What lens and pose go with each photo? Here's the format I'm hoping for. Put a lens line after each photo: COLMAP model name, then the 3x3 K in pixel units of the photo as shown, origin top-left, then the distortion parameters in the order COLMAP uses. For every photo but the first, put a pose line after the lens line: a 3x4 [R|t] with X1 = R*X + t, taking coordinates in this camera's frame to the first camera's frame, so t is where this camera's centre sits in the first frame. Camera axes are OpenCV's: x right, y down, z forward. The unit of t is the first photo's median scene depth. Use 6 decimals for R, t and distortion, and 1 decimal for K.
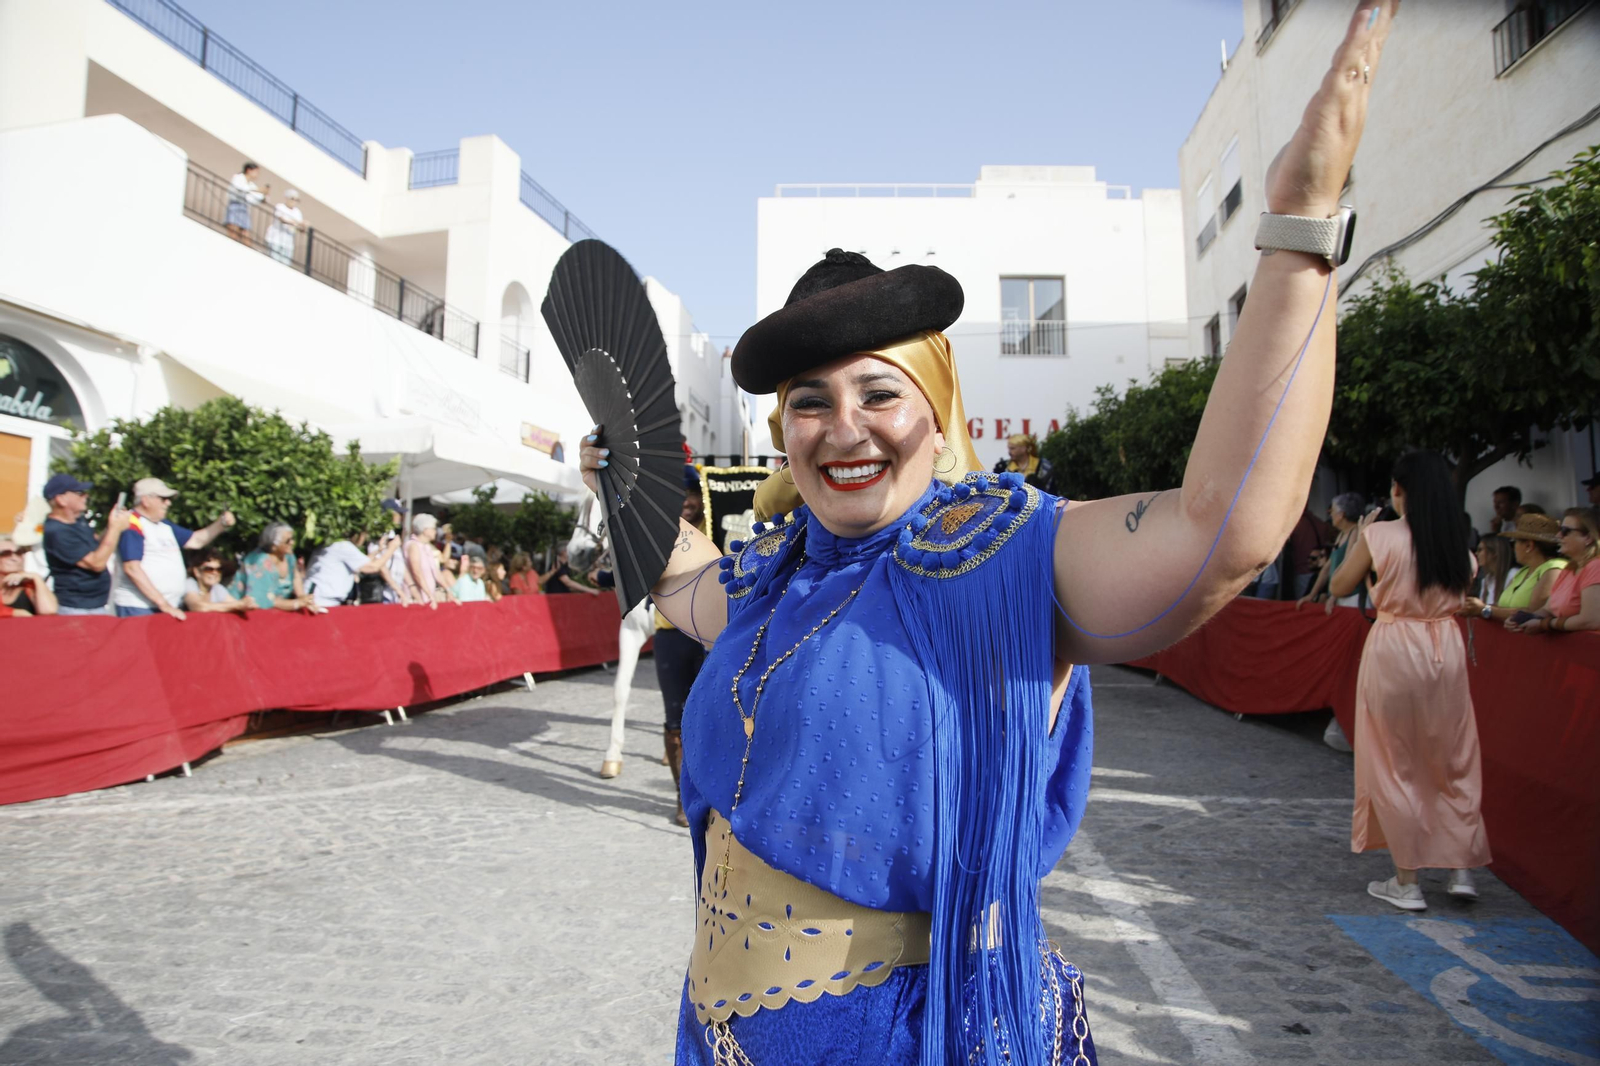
lens RADIAL K [[1084.8, 0, 784.8], [0, 1084.8, 541.1], [0, 0, 1]] dist [-0.135389, 0.089200]
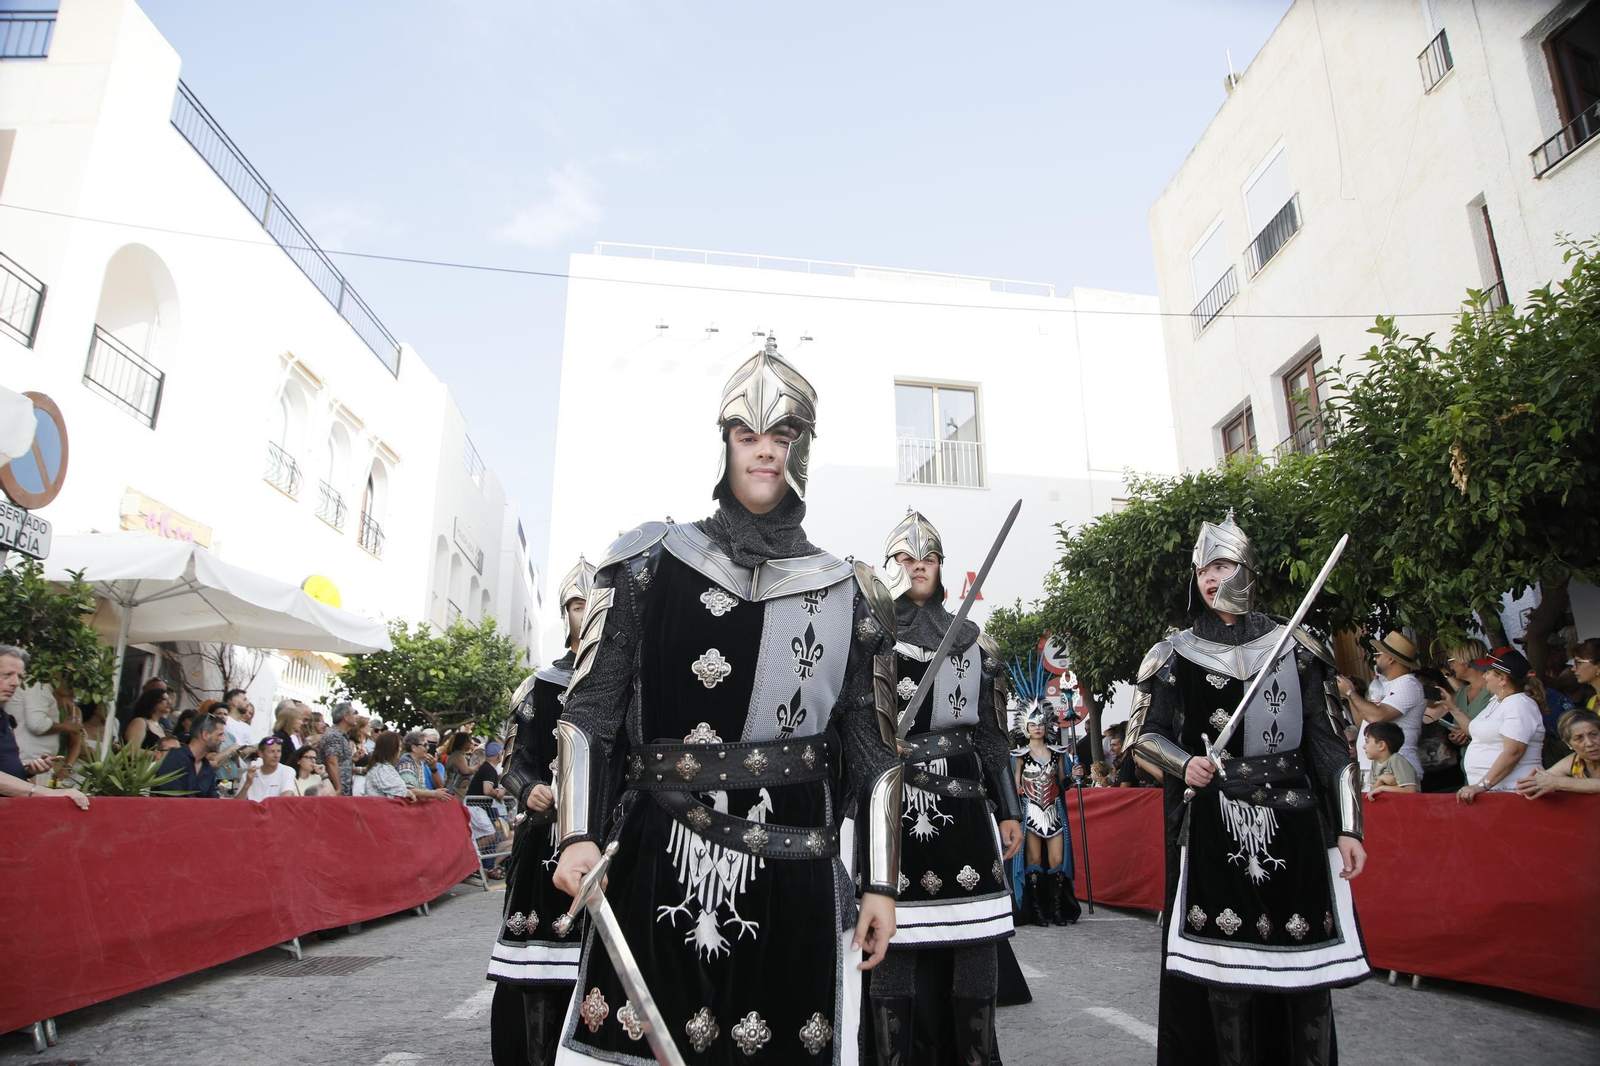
lens RADIAL K [[1111.7, 0, 783.7], [0, 1111.7, 534.7], [0, 0, 1]] dist [-0.112146, 0.089951]
pose [[0.981671, 0.053622, 0.182885, -0.012801], [-0.015193, 0.978568, -0.205365, 0.022445], [-0.189977, 0.198822, 0.961446, 0.415814]]
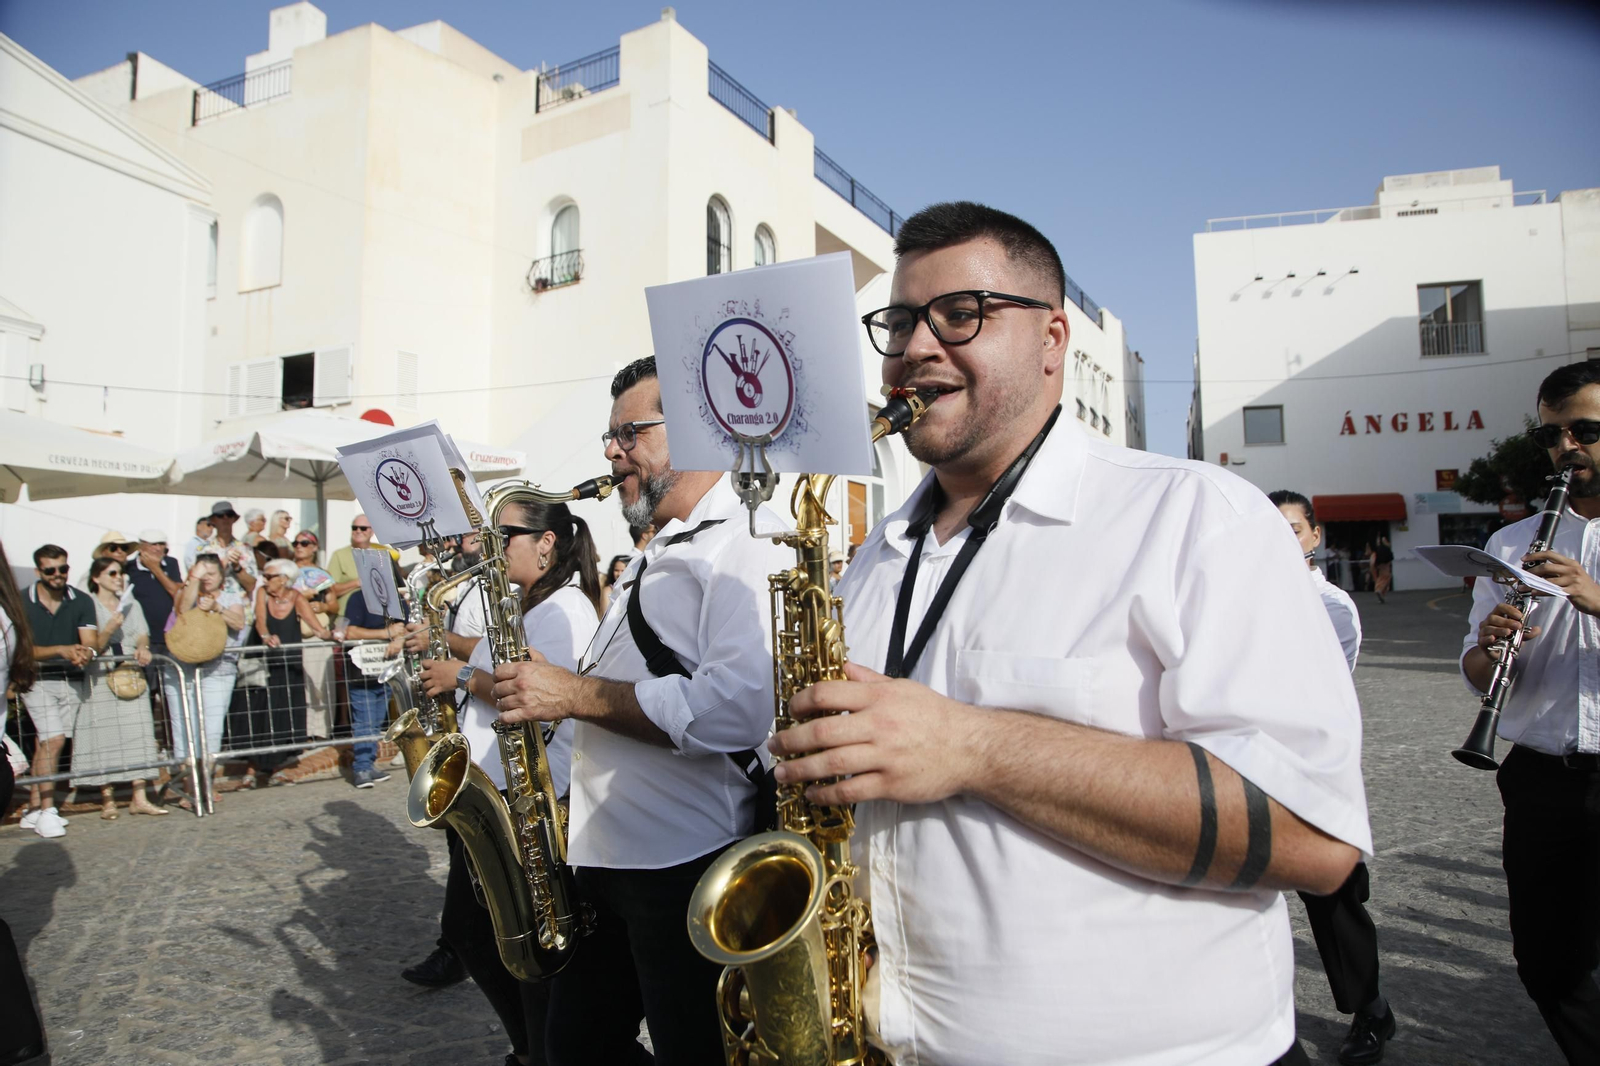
lens RADIAL K [[1078.5, 0, 782.3], [0, 1078.5, 535.9], [0, 0, 1]] dist [-0.134441, 0.083200]
pose [[0.959634, -0.026065, -0.280042, -0.202502], [0.030738, 0.999452, 0.012307, -0.024001], [0.279568, -0.020418, 0.959909, -0.336649]]
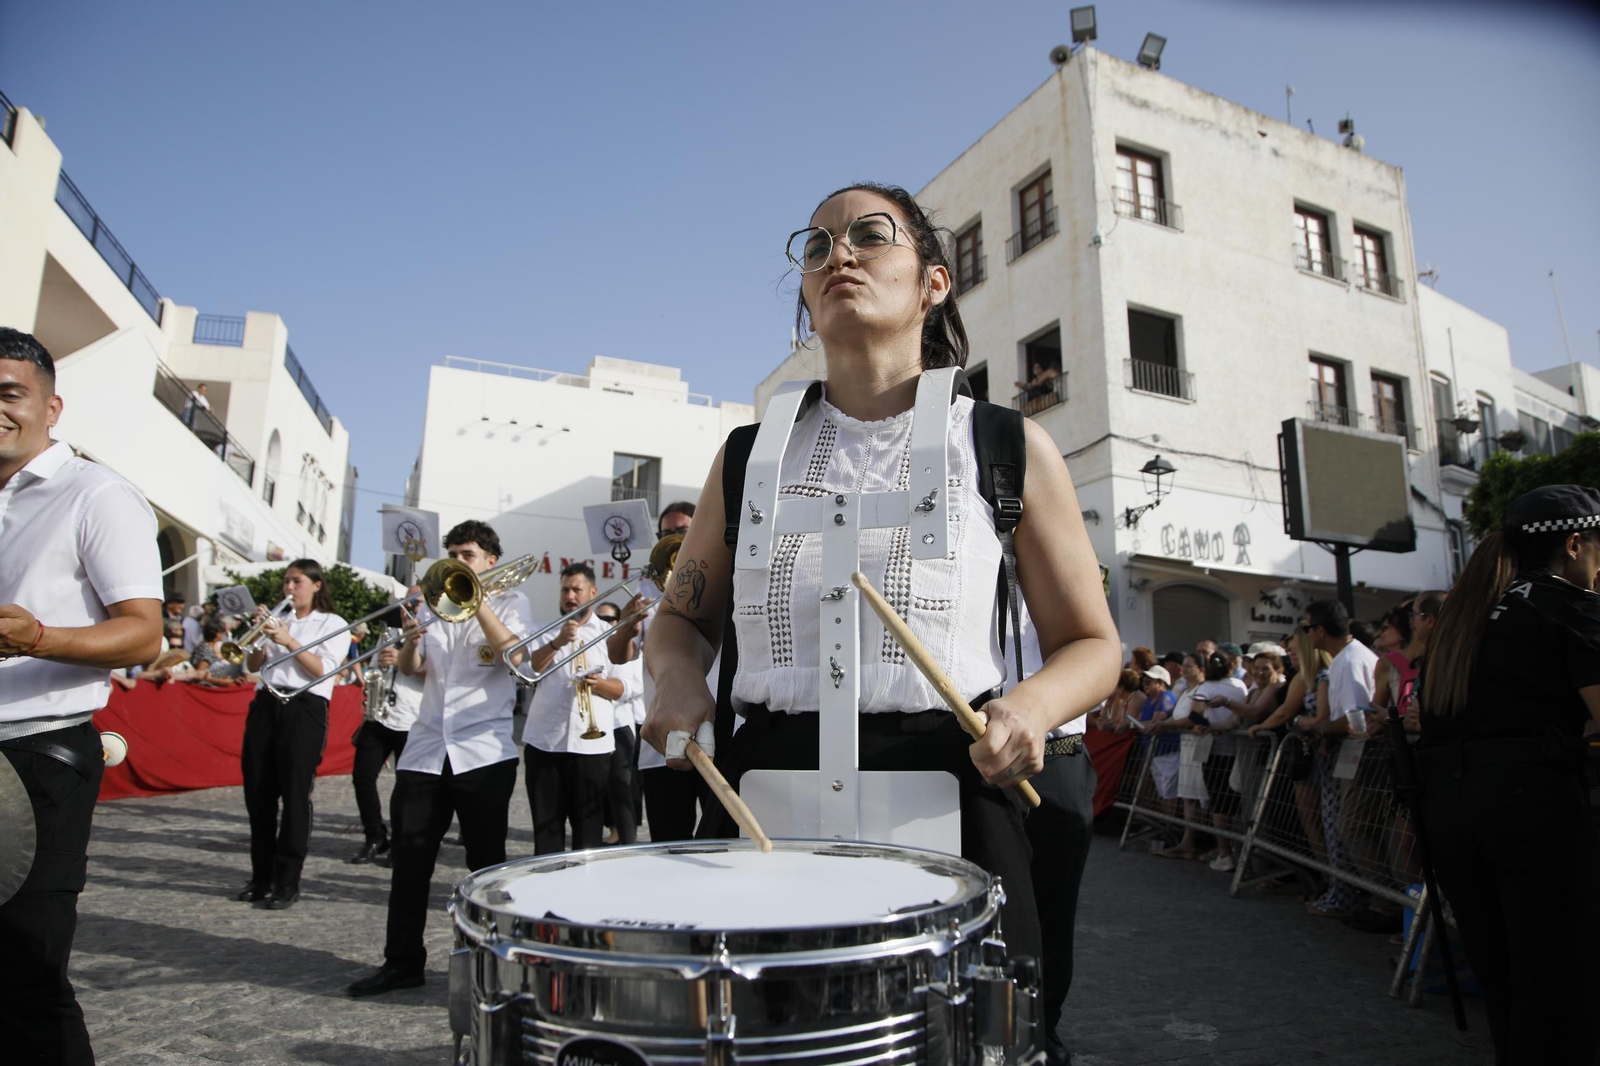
lens RADIAL K [[1078.5, 0, 782.3], [0, 1078.5, 535.9], [0, 0, 1]] dist [-0.134441, 0.083200]
pose [[0.894171, 0.098059, 0.436856, -0.250938], [-0.052398, 0.991935, -0.115406, -0.007097], [-0.444649, 0.080302, 0.892098, -0.360278]]
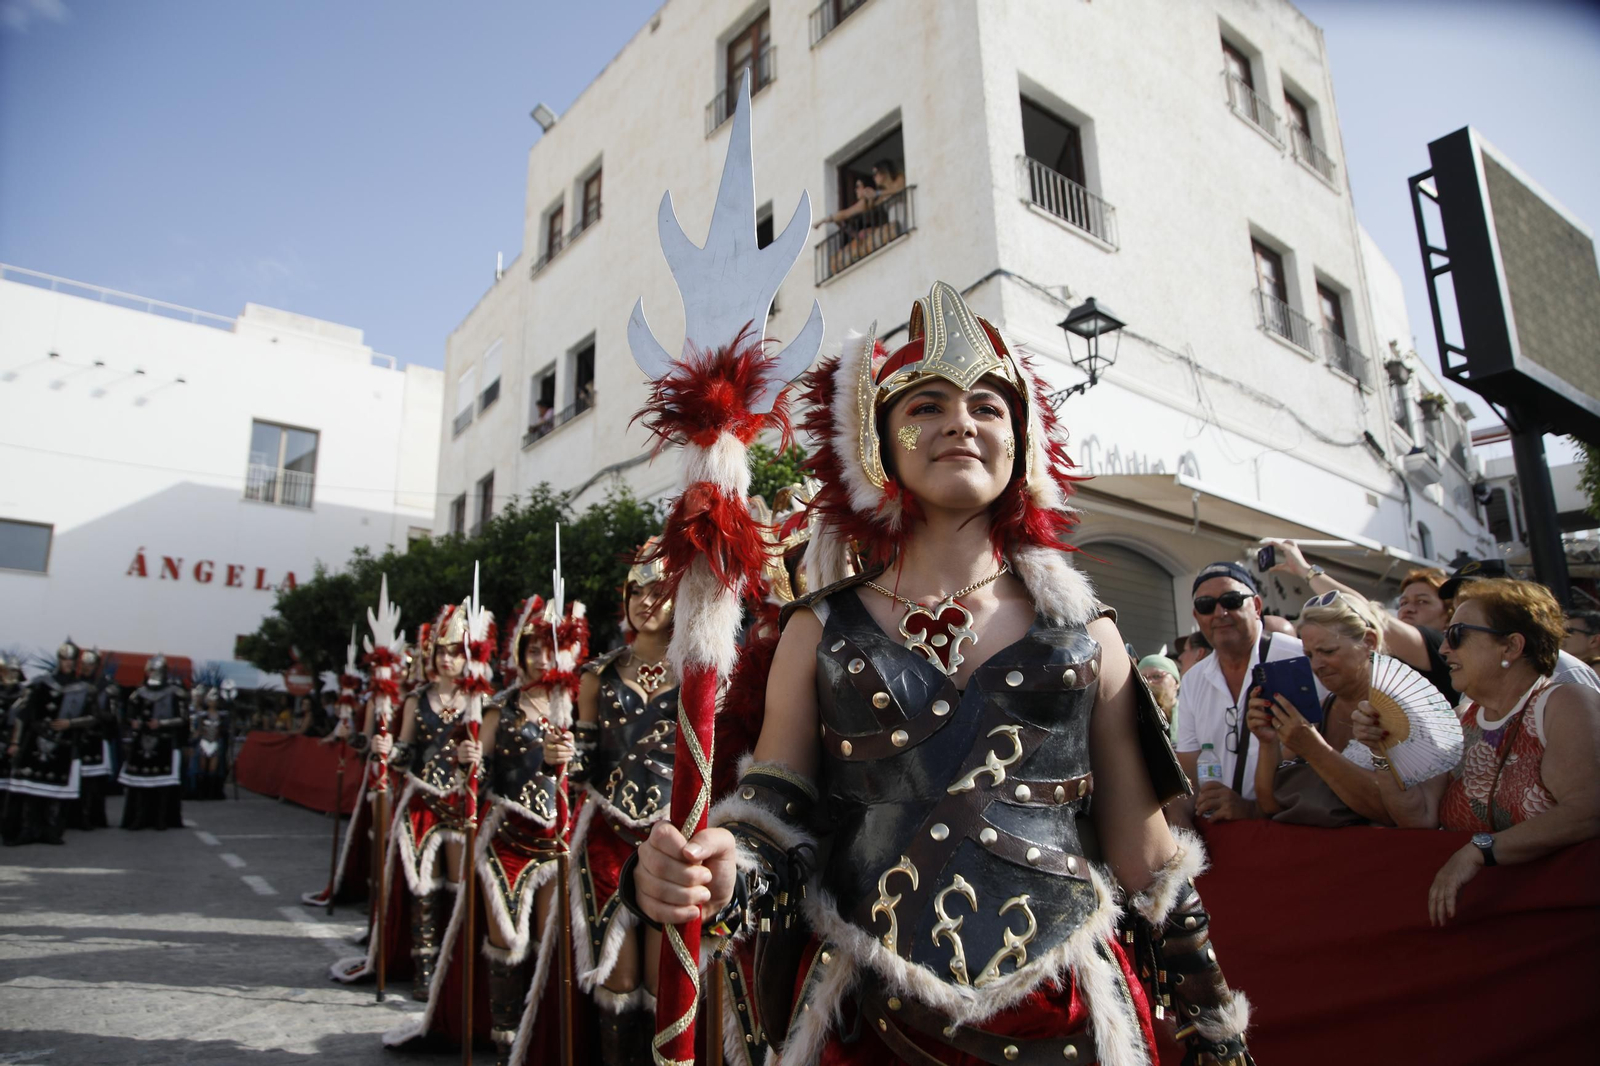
lens RADIAL K [[1094.8, 0, 793.4], [0, 1094.8, 541.7], [0, 0, 1]] dist [-0.140732, 0.088252]
pose [[0.758142, 0.140536, 0.636765, -0.032518], [-0.040704, 0.984795, -0.168884, 0.006106], [-0.650818, 0.102119, 0.752335, -0.041414]]
